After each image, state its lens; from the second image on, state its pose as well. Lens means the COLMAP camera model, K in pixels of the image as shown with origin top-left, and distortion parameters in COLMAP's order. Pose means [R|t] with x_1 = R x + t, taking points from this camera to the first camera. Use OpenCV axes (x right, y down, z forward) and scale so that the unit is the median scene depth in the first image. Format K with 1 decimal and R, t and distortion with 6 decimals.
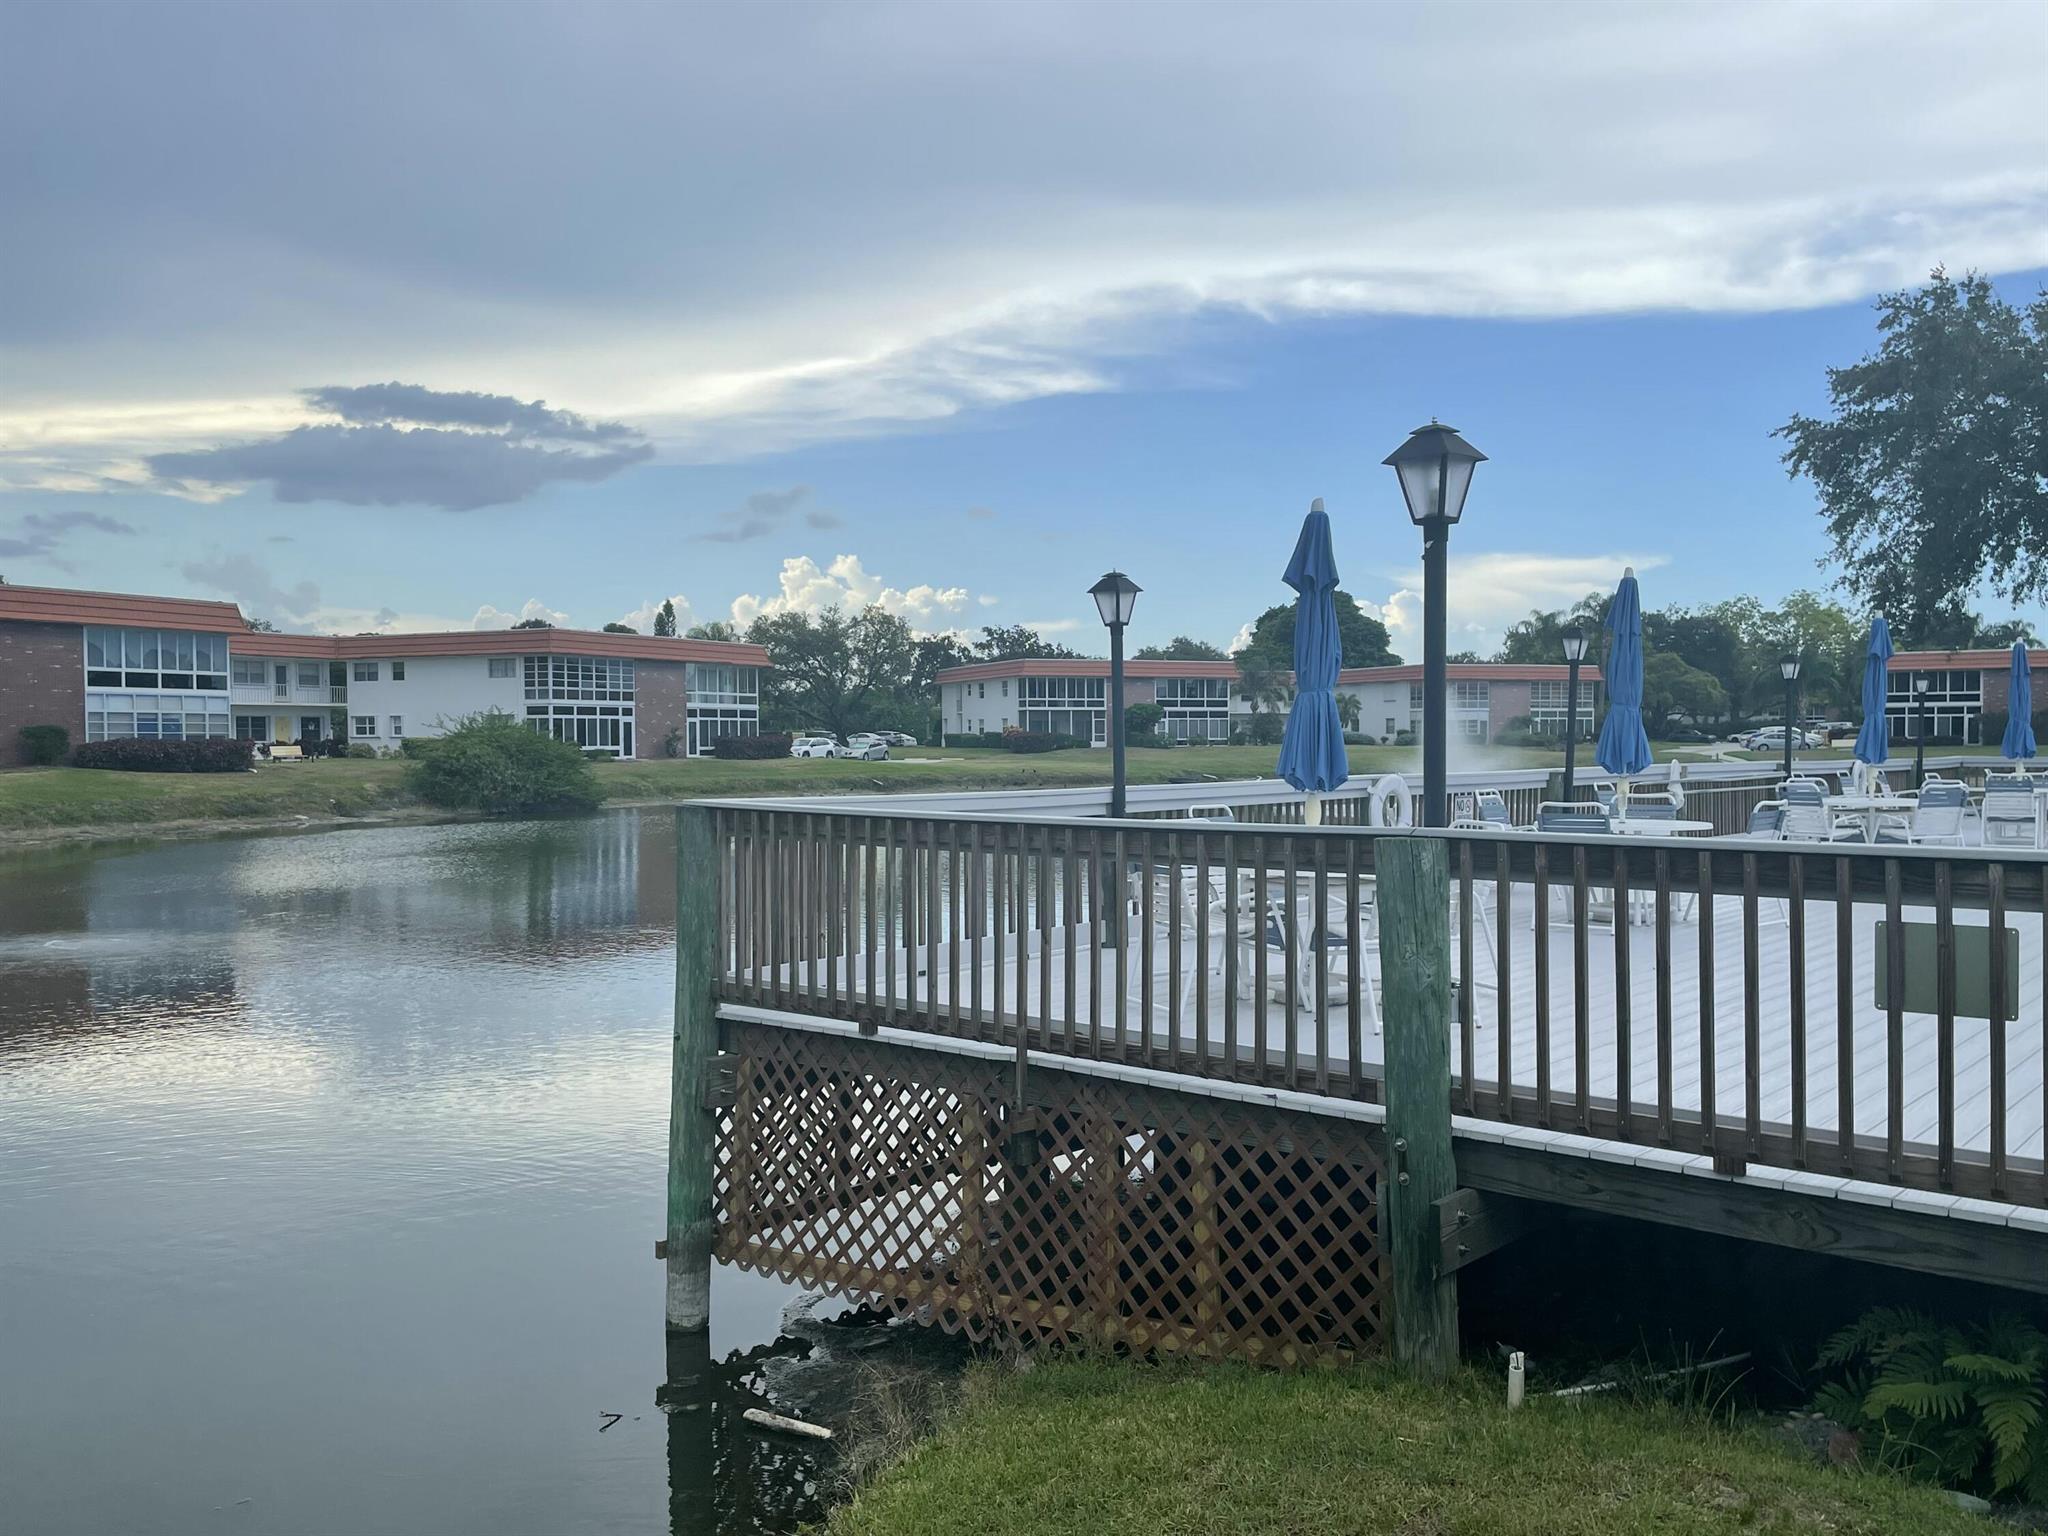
lens RADIAL K [[1696.1, 0, 1036.9], [0, 1696.1, 802.5], [0, 0, 1]] dist [0.082383, -0.102719]
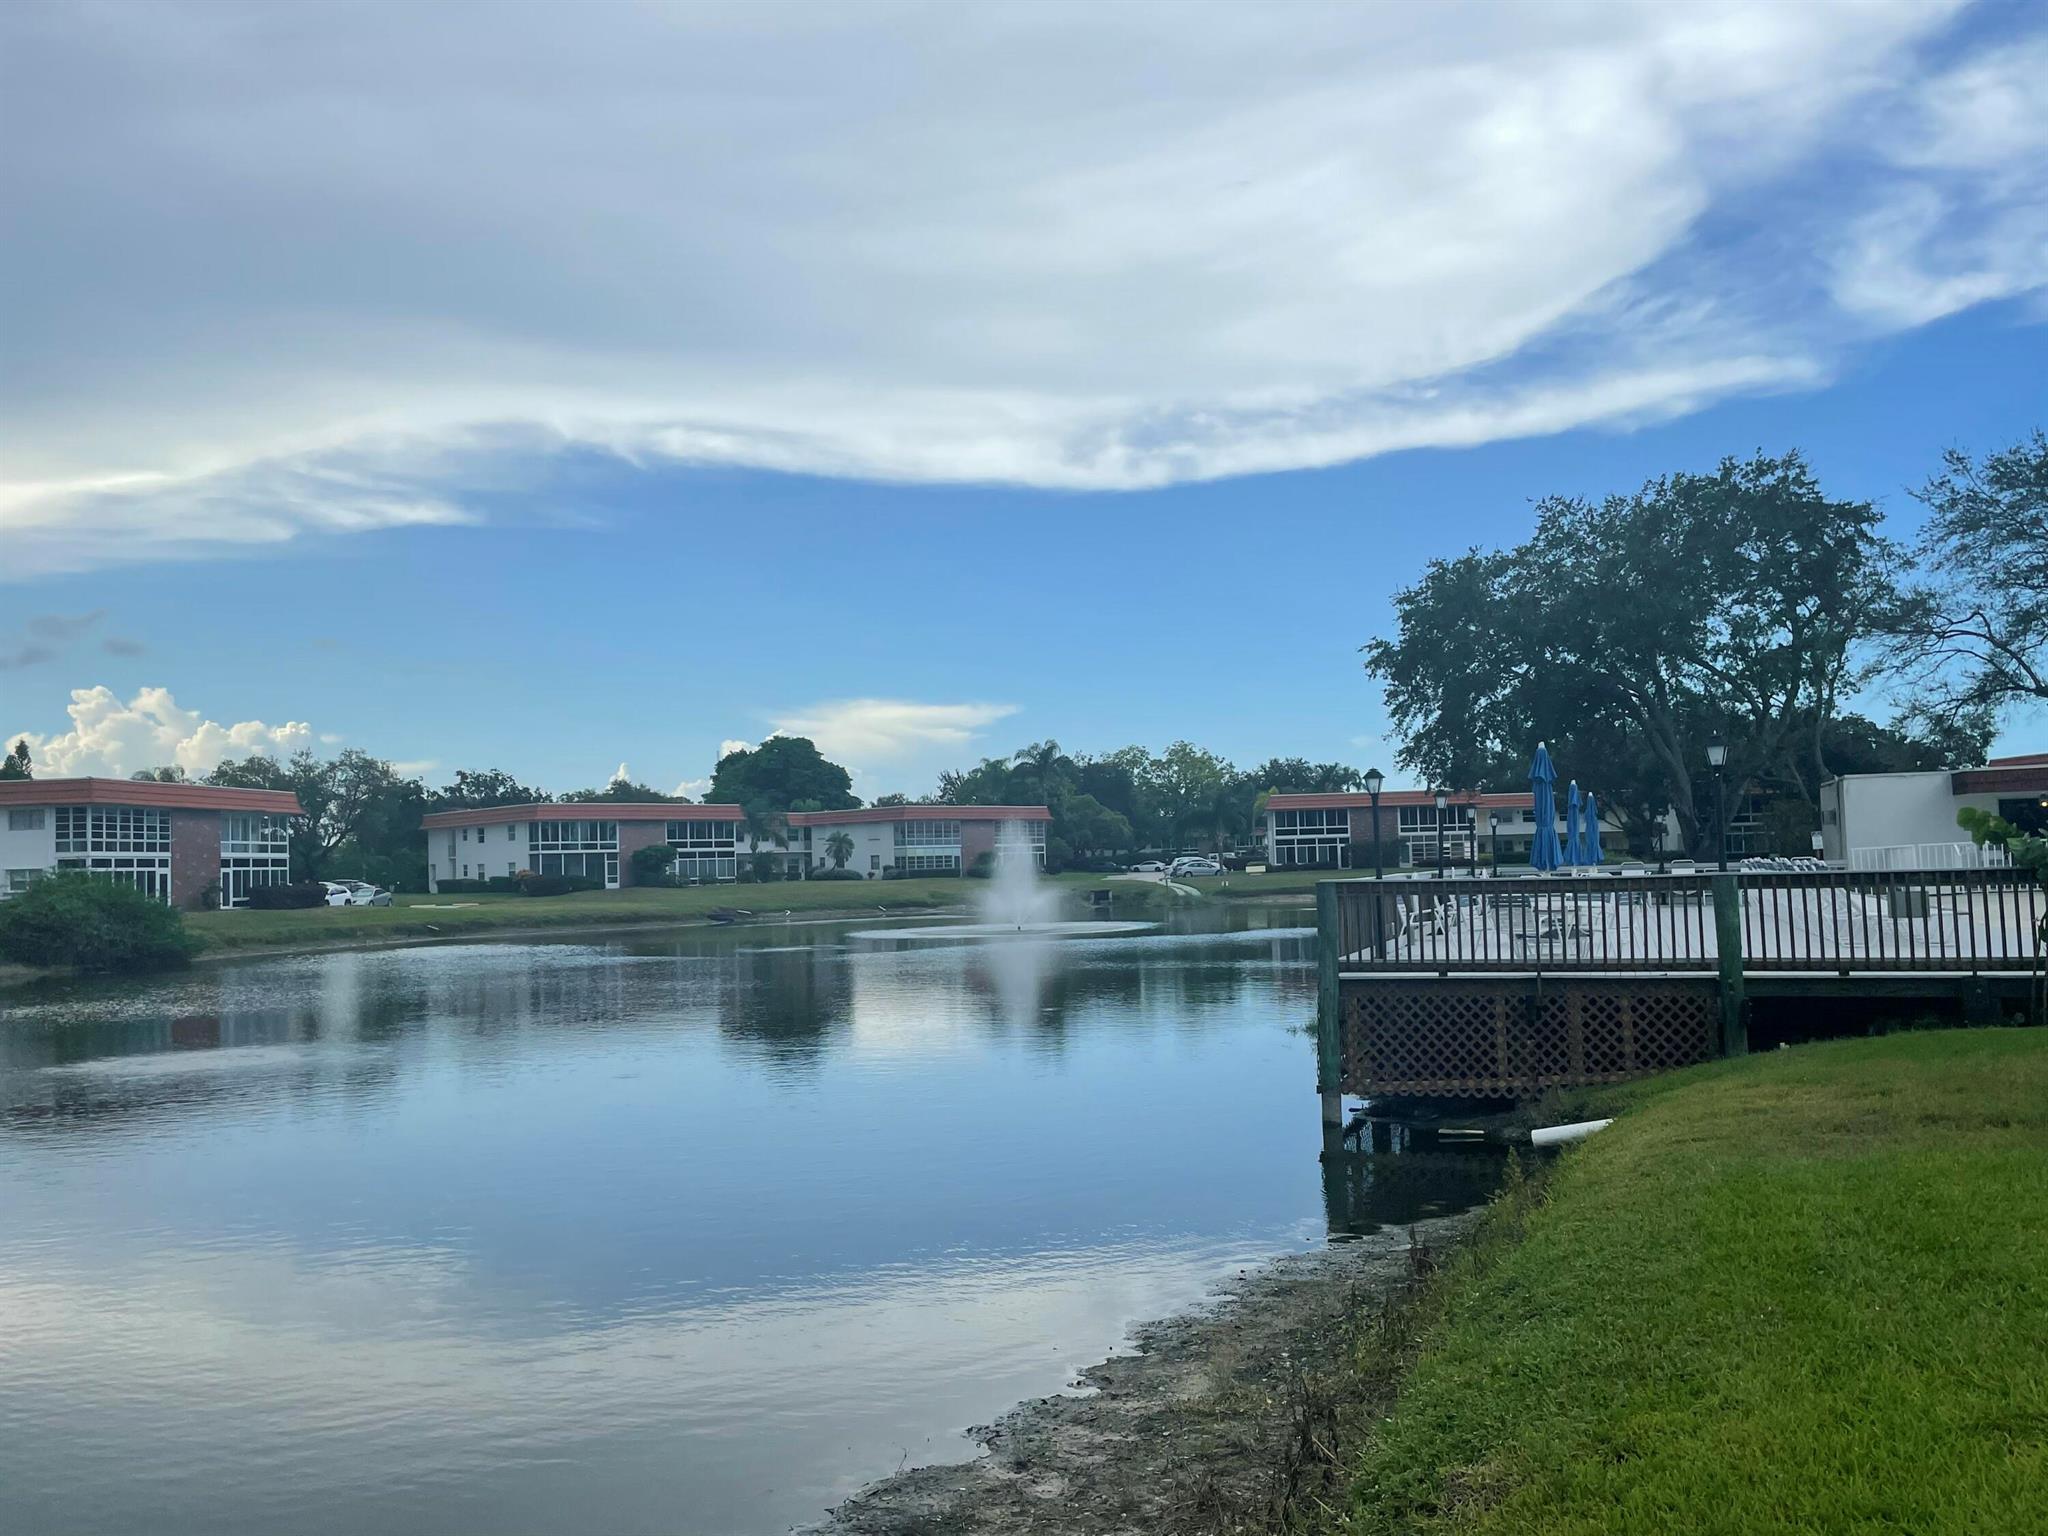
lens RADIAL K [[1696.1, 0, 1040.8], [0, 1696.1, 780.8], [0, 0, 1]] dist [0.082383, -0.102719]
pose [[0.934473, -0.003069, 0.356021, -0.086324], [0.036924, 0.995406, -0.088335, 0.003307], [-0.354114, 0.095693, 0.930293, -0.060064]]
